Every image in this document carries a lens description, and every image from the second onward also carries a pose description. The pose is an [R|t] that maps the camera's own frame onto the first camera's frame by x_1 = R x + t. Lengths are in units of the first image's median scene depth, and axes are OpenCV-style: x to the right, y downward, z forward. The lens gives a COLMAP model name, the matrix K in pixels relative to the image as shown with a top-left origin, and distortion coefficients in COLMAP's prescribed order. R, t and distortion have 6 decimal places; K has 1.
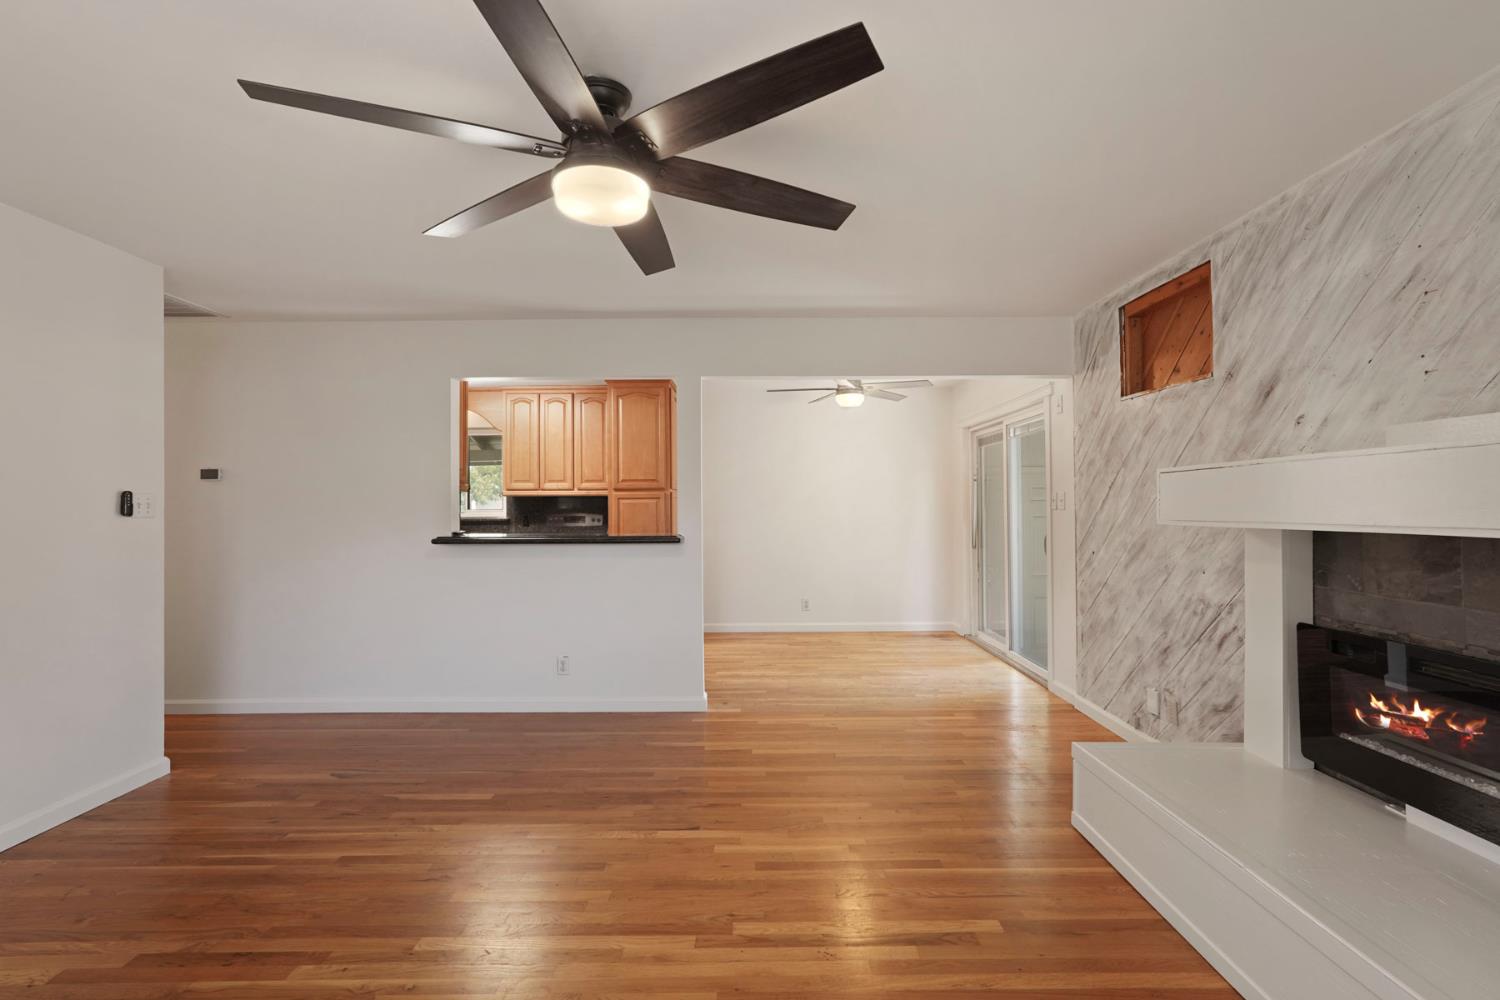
lens RADIAL K [[659.3, 0, 750.0], [0, 659.3, 500.0], [0, 0, 1]] dist [-0.016800, 0.009154]
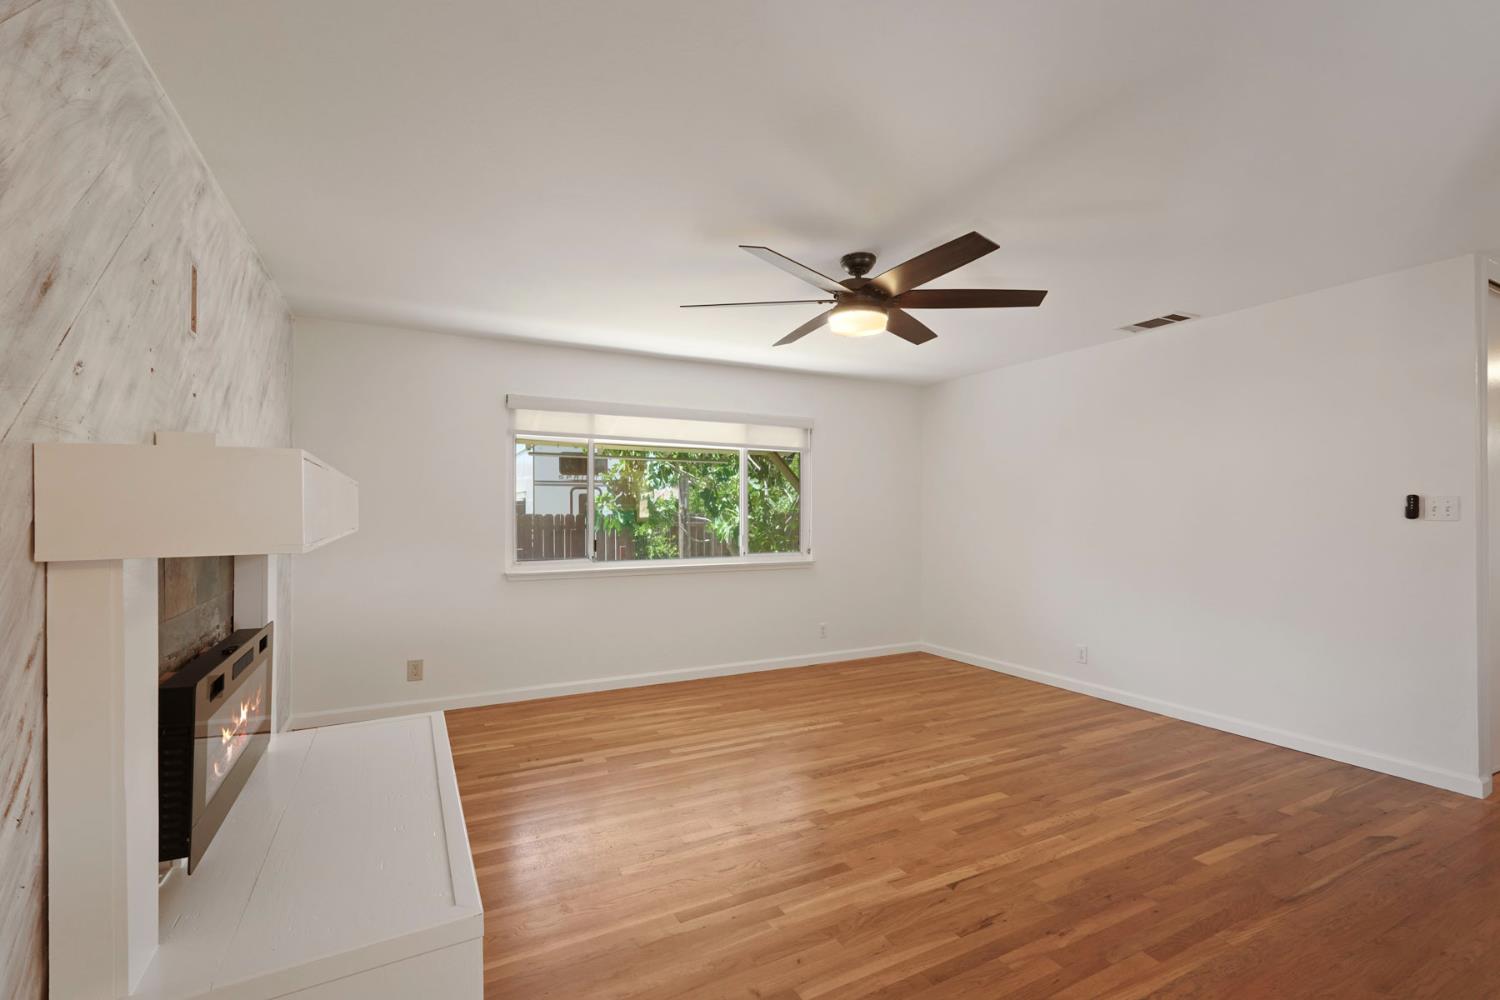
lens RADIAL K [[671.7, 0, 752.0], [0, 671.7, 505.9], [0, 0, 1]] dist [-0.020042, 0.009247]
pose [[-0.884711, 0.002793, -0.466133, 0.458419], [0.010301, 0.999855, -0.013561, 0.007663], [0.466027, -0.016799, -0.884611, 1.367999]]
